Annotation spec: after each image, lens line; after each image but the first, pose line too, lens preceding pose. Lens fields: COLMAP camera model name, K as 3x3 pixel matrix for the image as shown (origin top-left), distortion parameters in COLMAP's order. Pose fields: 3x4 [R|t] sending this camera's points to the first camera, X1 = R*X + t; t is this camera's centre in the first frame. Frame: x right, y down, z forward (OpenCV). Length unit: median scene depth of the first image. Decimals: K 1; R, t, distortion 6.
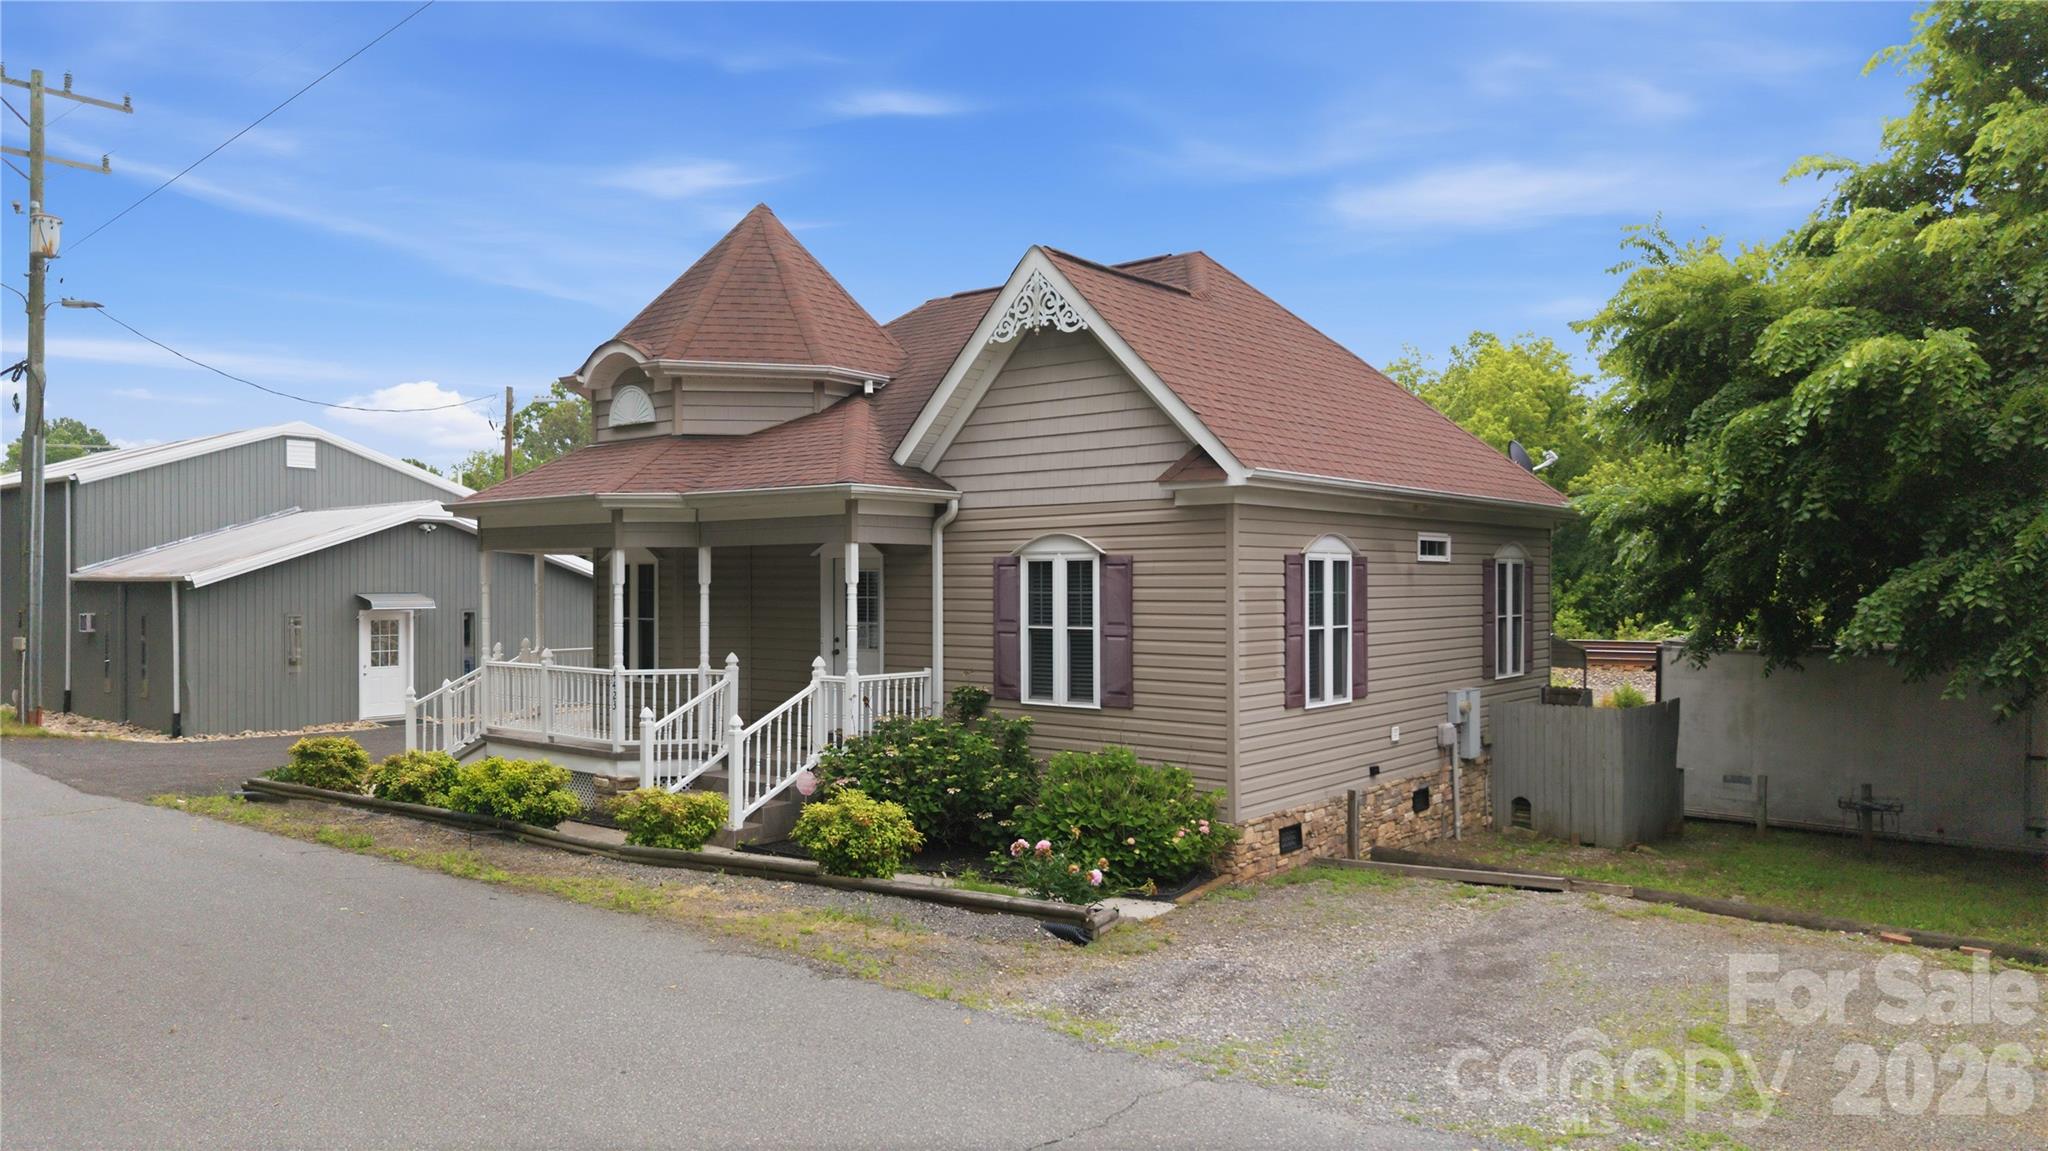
lens RADIAL K [[1372.7, 0, 1024.0], [0, 1372.7, 575.5], [0, 0, 1]] dist [0.005367, -0.002459]
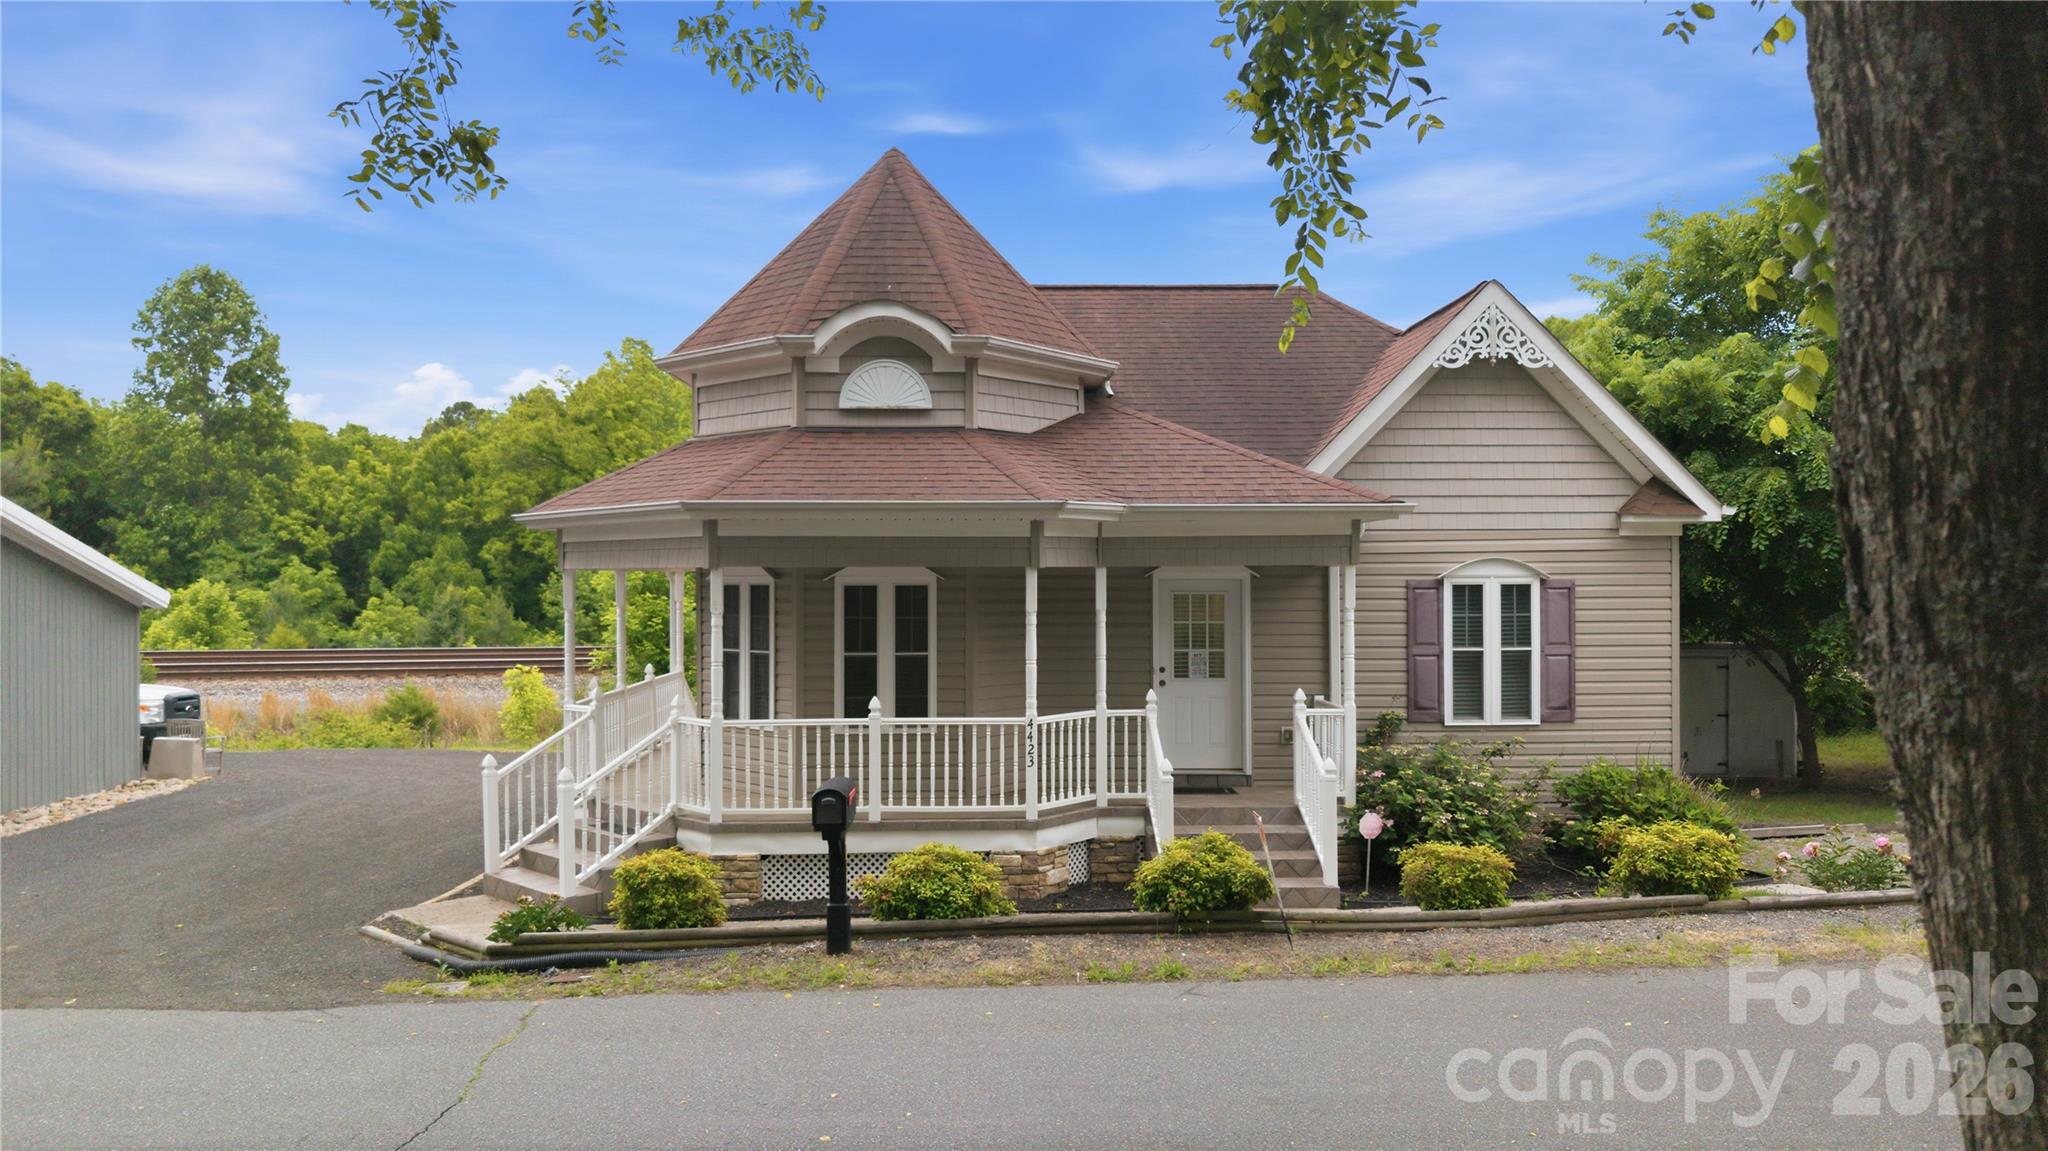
lens RADIAL K [[1372.7, 0, 1024.0], [0, 1372.7, 575.5], [0, 0, 1]] dist [0.005367, -0.002459]
pose [[0.771386, 0.001724, 0.636365, -0.903039], [-0.000054, 0.999997, -0.002643, -0.014503], [-0.636367, 0.002005, 0.771384, 0.420121]]
